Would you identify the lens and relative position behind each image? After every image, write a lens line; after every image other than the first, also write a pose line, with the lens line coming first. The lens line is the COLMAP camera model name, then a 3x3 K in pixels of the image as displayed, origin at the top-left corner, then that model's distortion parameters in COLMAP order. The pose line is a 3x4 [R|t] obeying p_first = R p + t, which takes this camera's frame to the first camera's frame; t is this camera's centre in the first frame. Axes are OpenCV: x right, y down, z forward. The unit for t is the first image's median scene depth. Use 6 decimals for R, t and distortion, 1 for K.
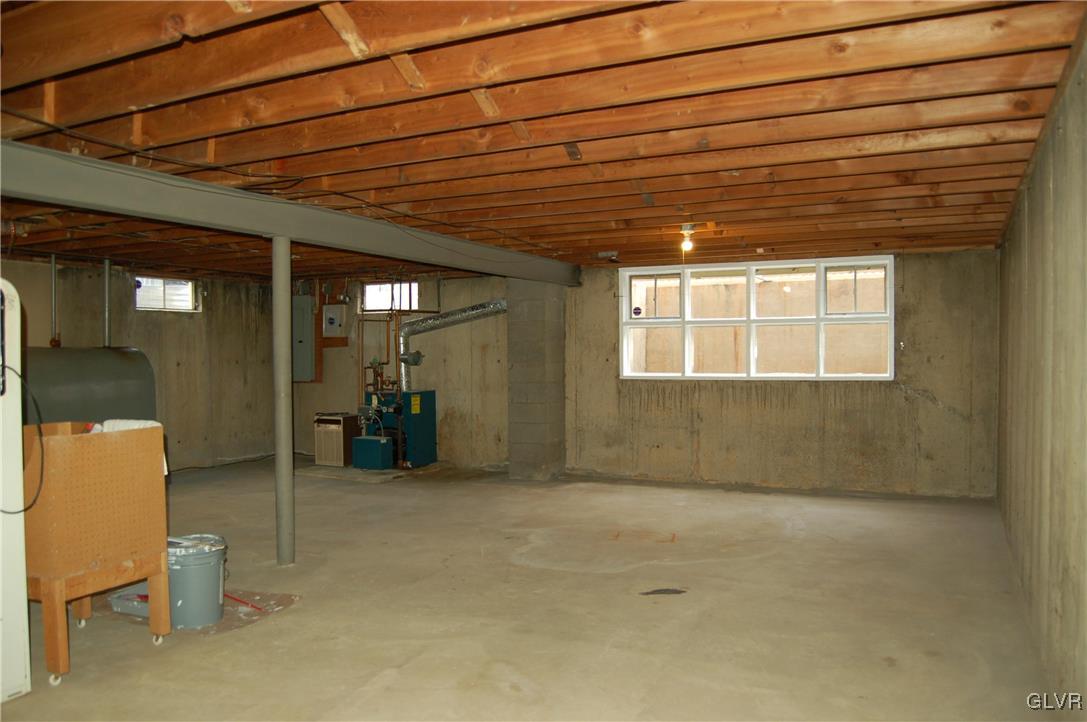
lens RADIAL K [[855.4, 0, 543.4], [0, 855.4, 359.8], [0, 0, 1]] dist [-0.098207, 0.043896]
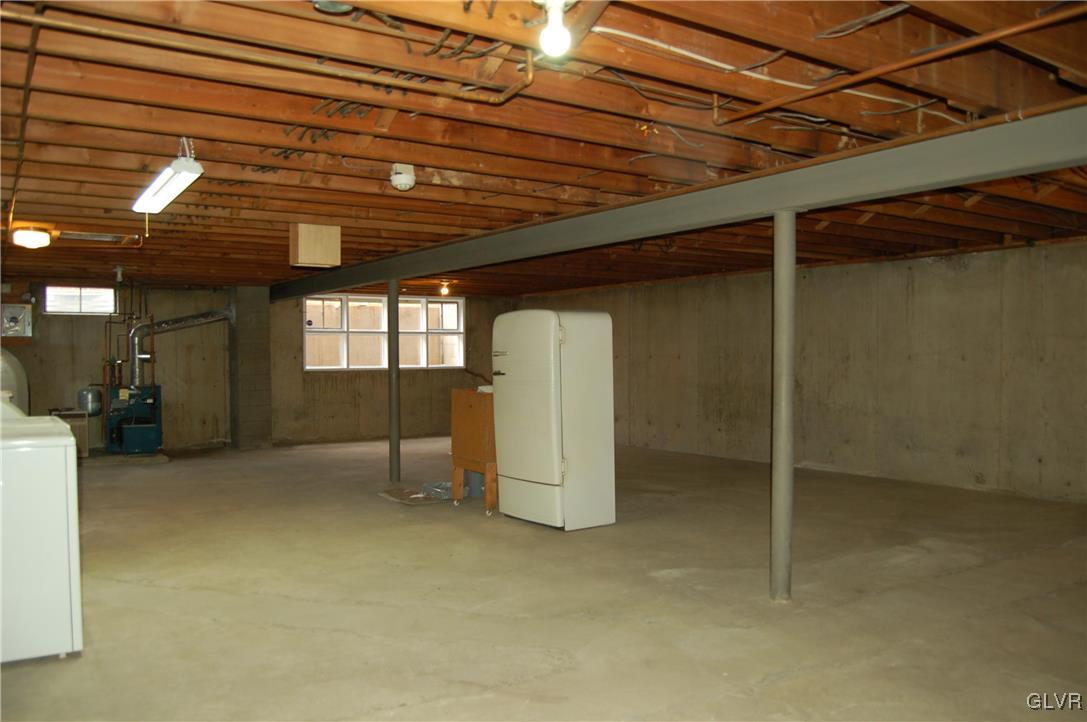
lens RADIAL K [[855.4, 0, 543.2], [0, 855.4, 360.6], [0, 0, 1]] dist [-0.098207, 0.043896]
pose [[0.507781, -0.008262, 0.861447, -0.905225], [0.003523, 0.999966, 0.007514, -0.003503], [-0.861479, -0.000781, 0.507793, -0.039603]]
